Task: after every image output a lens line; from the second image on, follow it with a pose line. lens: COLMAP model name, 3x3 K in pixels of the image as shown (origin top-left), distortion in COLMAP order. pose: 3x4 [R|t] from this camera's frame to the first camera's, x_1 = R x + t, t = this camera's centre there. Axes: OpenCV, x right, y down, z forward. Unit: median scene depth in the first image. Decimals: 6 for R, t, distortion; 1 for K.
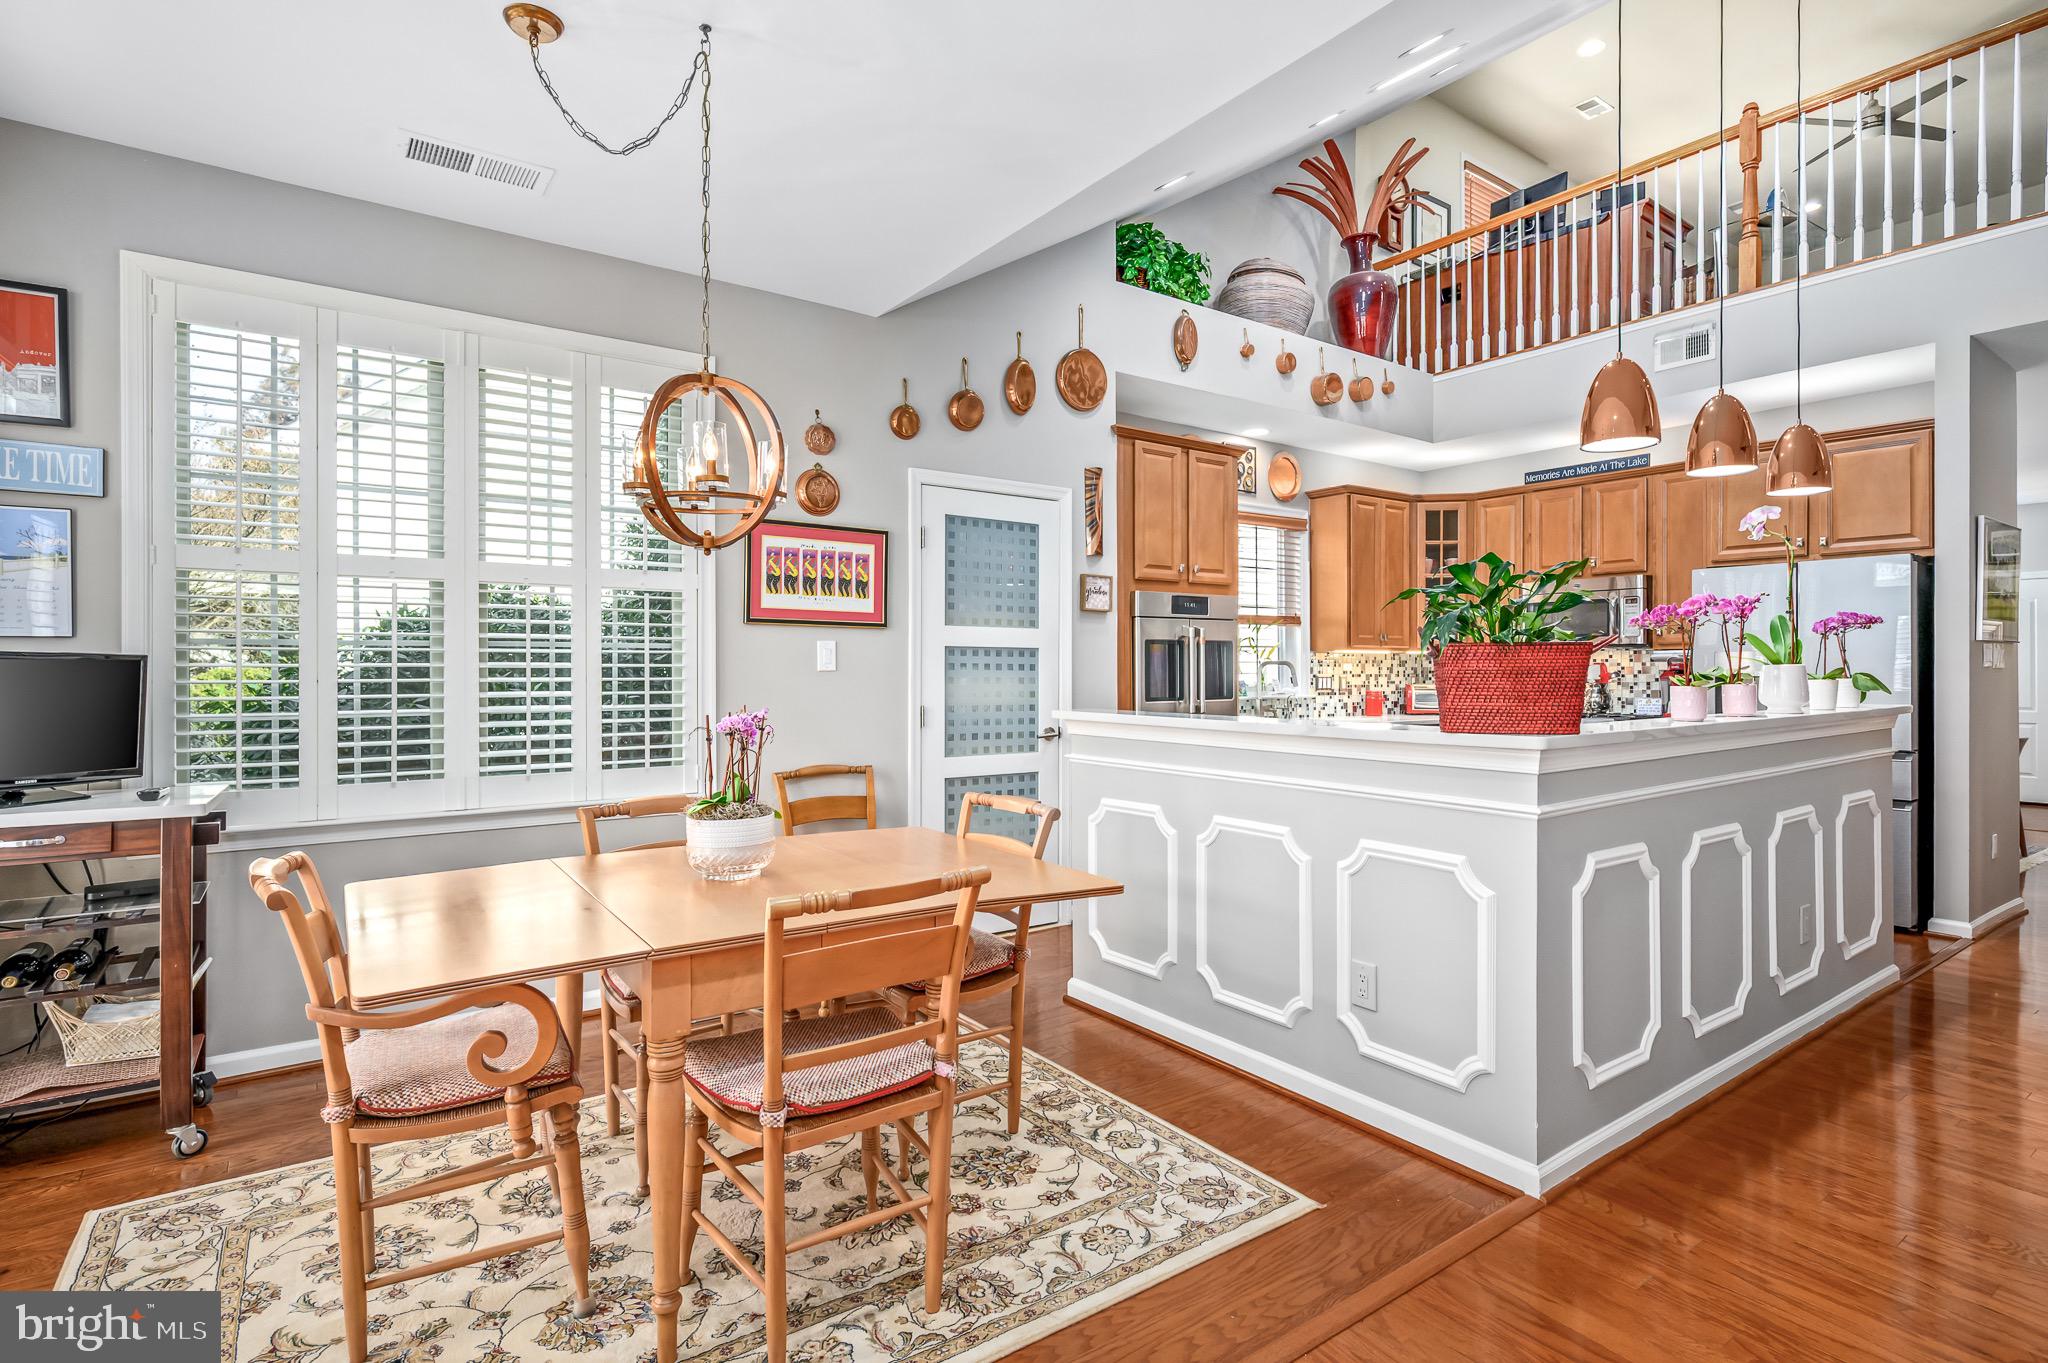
lens RADIAL K [[989.8, 0, 1011.8], [0, 989.8, 681.6], [0, 0, 1]] dist [-0.000769, 0.002111]
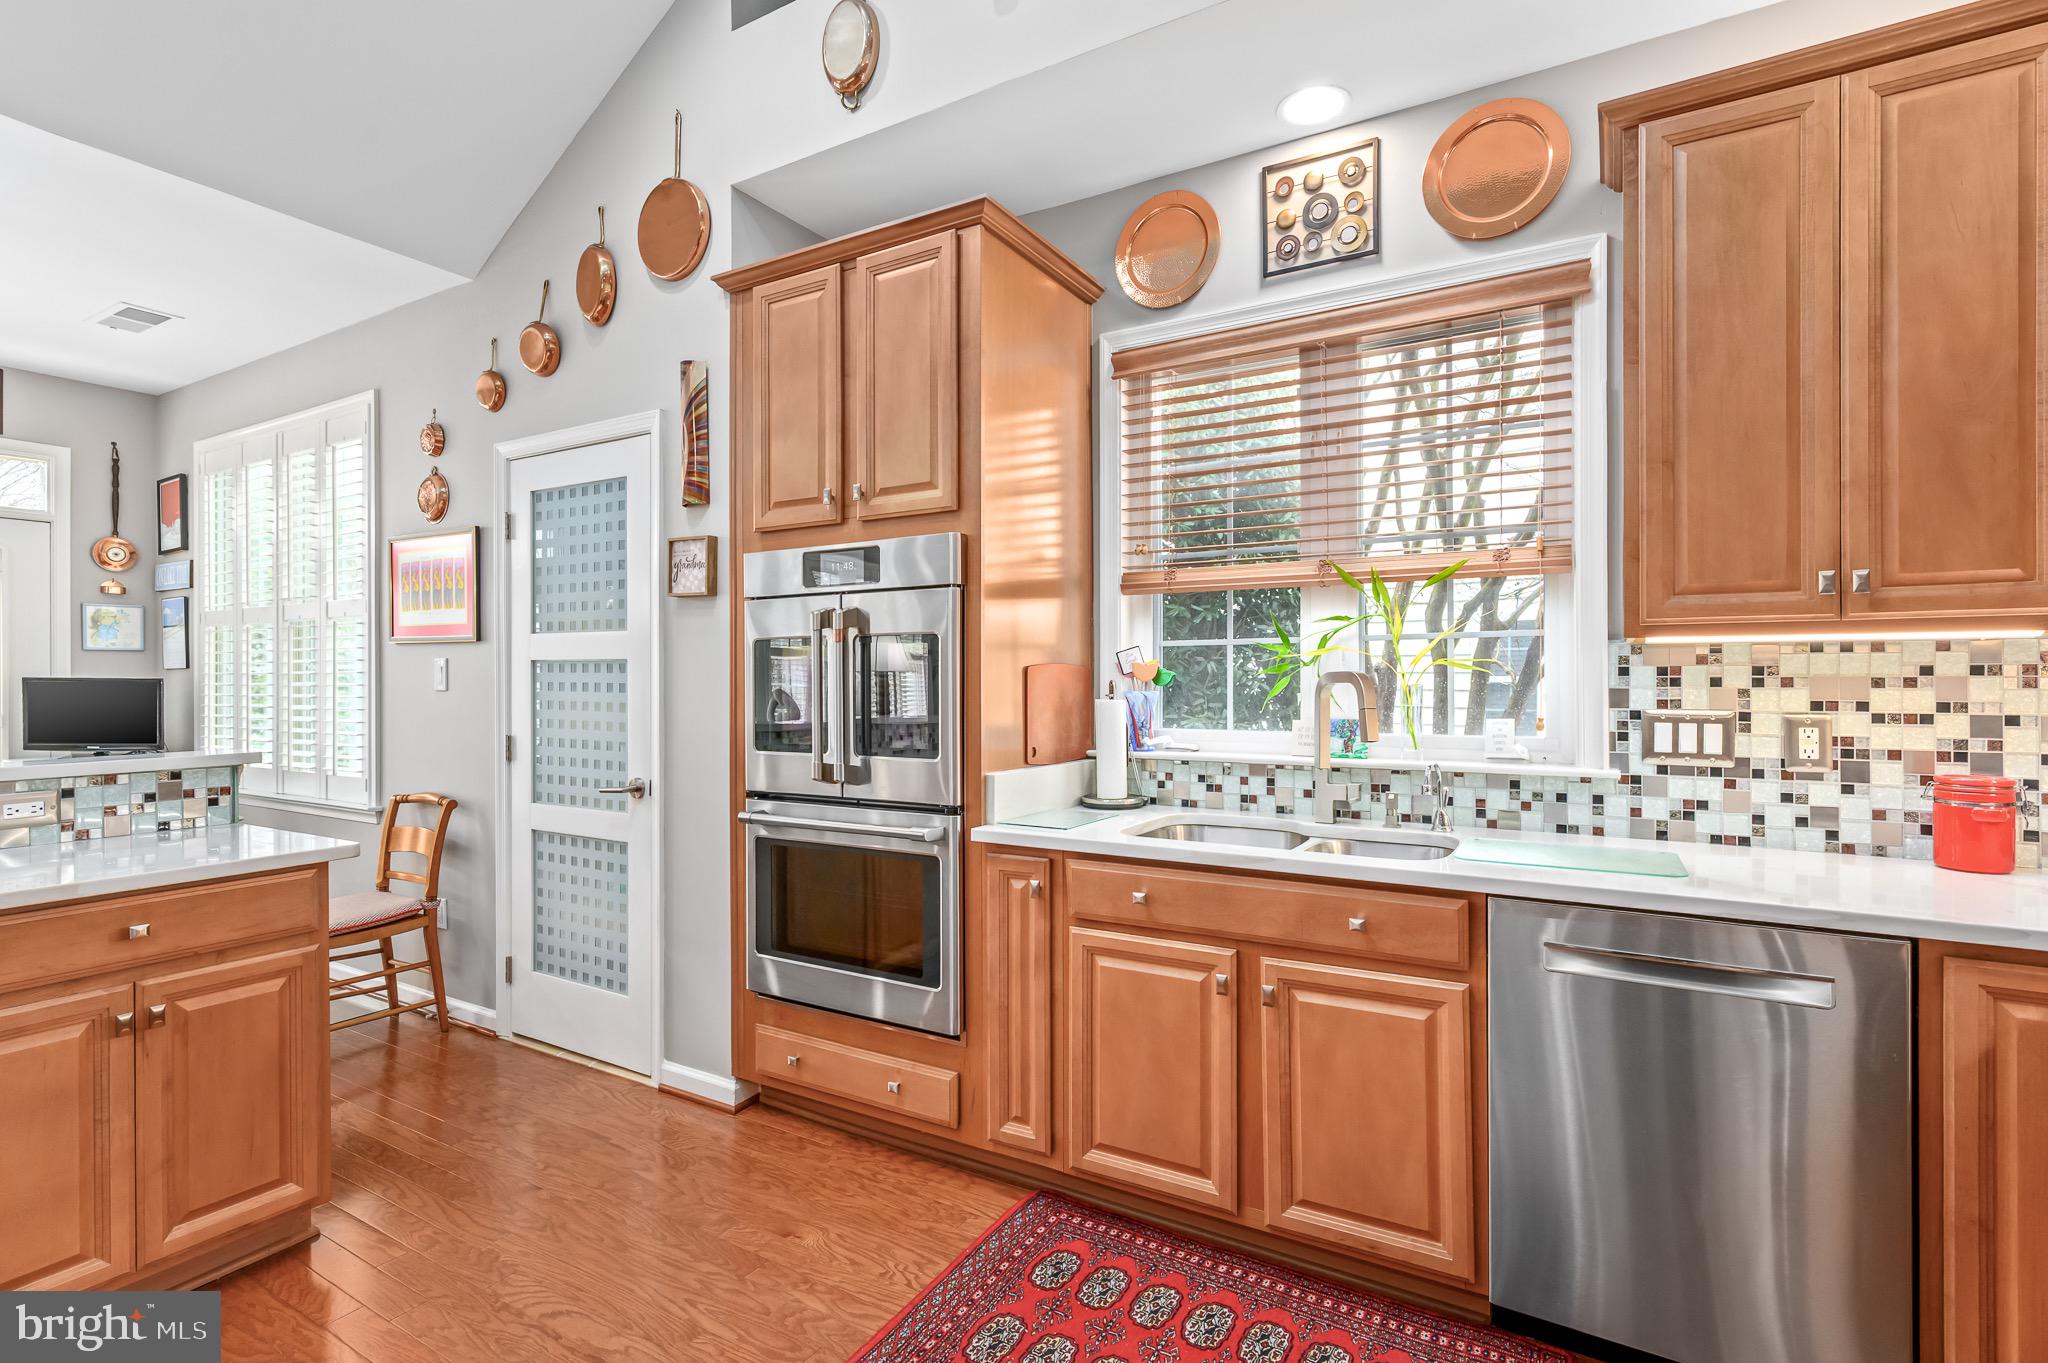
lens RADIAL K [[974.6, 0, 1034.7], [0, 974.6, 680.5], [0, 0, 1]] dist [-0.004755, 0.001449]
pose [[0.413543, 0.001914, -0.910482, 0.779944], [-0.009904, 0.999948, -0.002397, -0.021569], [0.910431, 0.010009, 0.413541, 1.022832]]
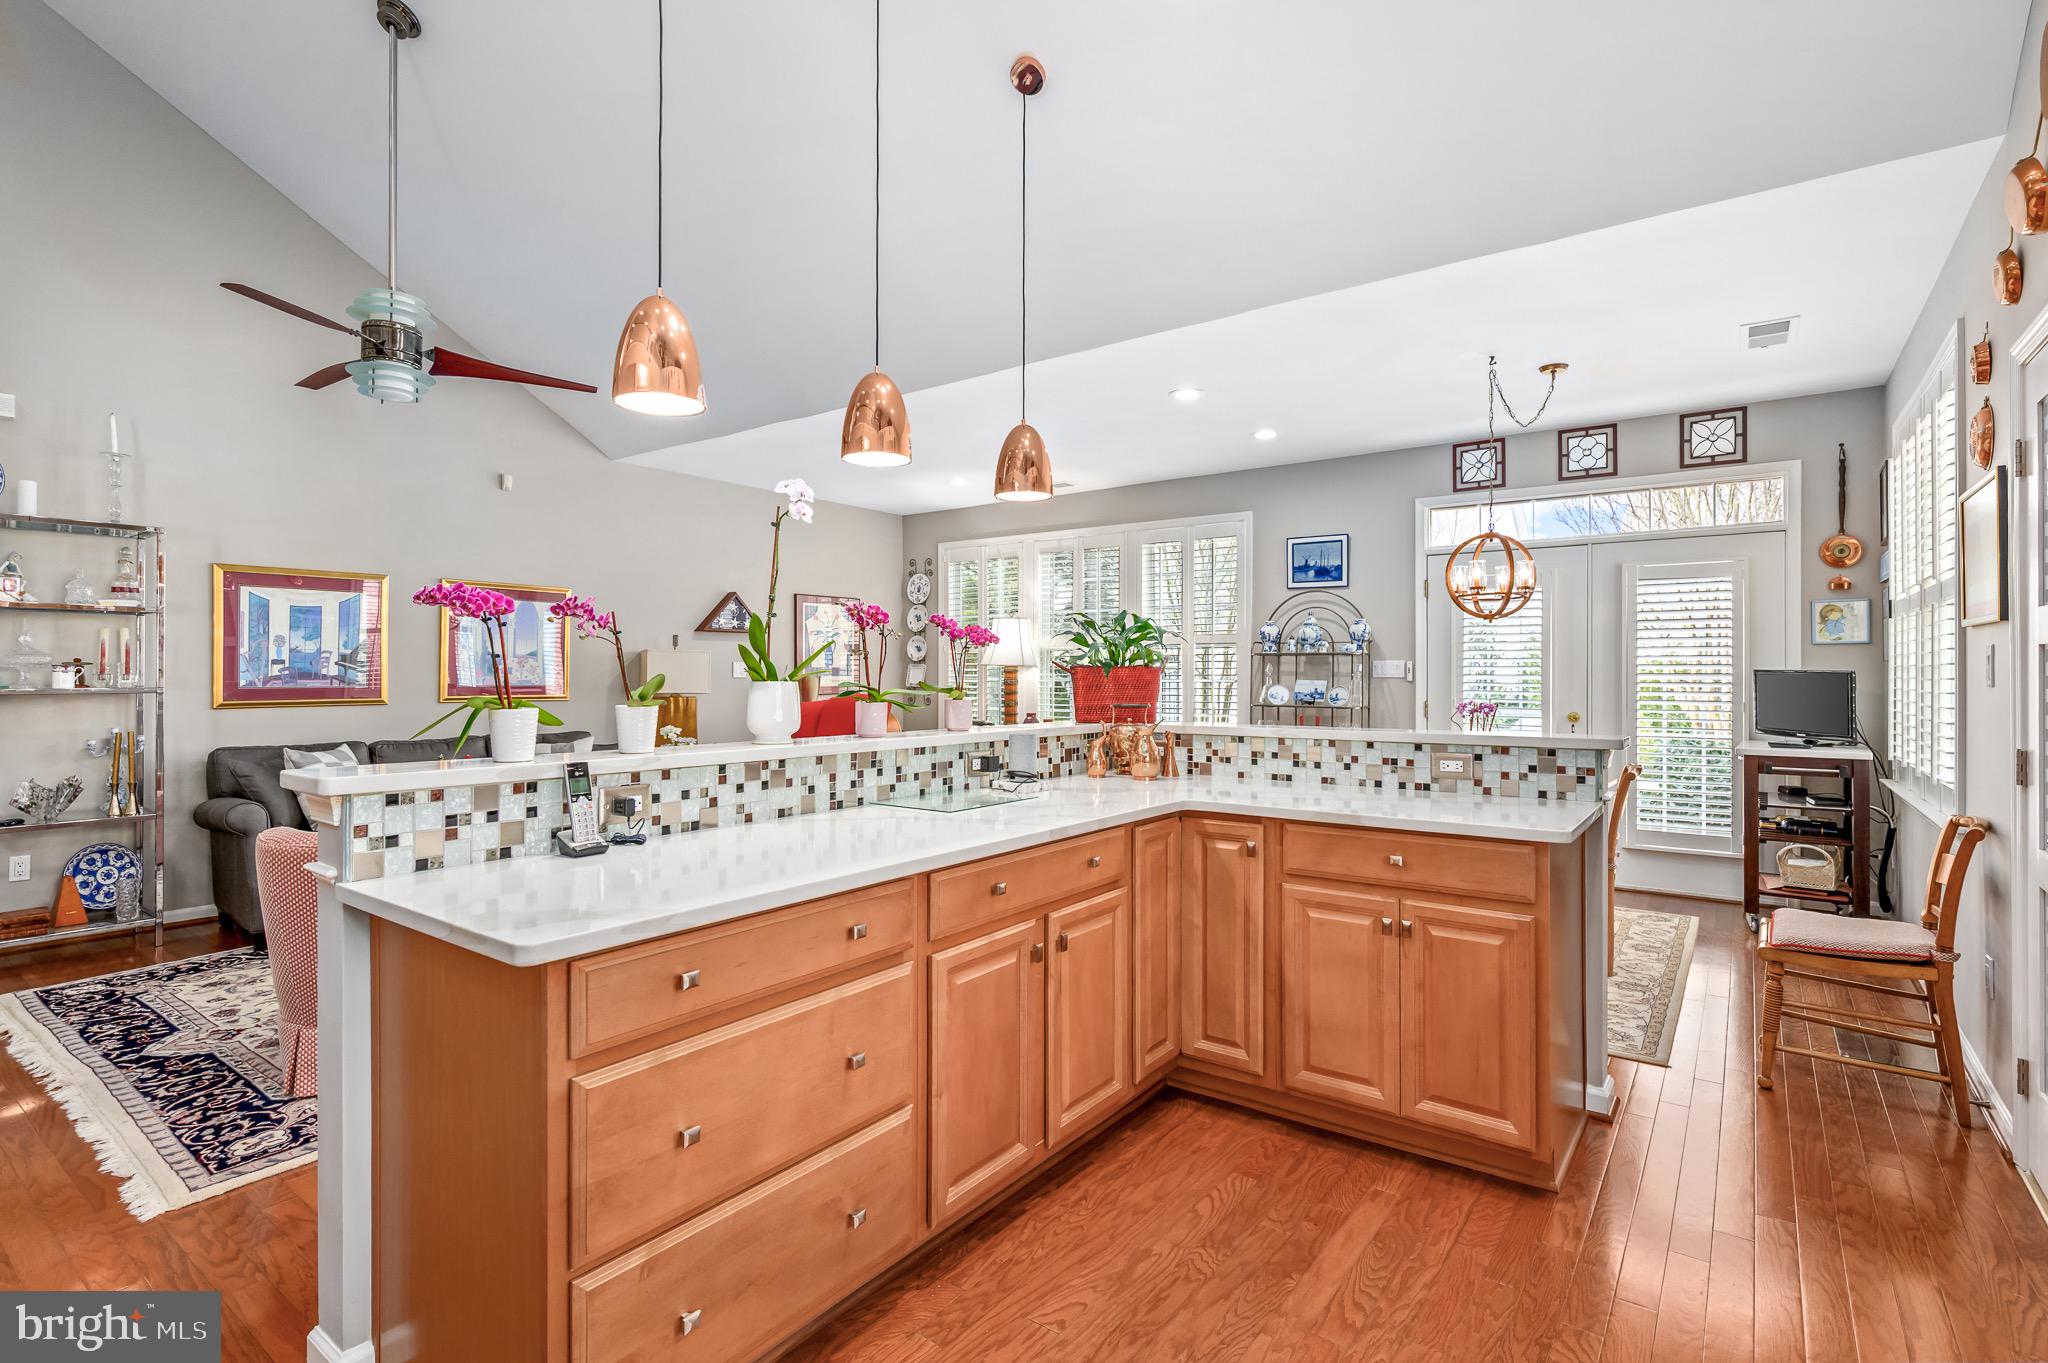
lens RADIAL K [[974.6, 0, 1030.5], [0, 974.6, 670.9], [0, 0, 1]] dist [-0.004755, 0.001449]
pose [[-0.947236, -0.001442, -0.320532, 0.617320], [-0.005347, 0.999922, 0.011304, -0.024126], [0.320491, 0.012422, -0.947170, 1.302496]]
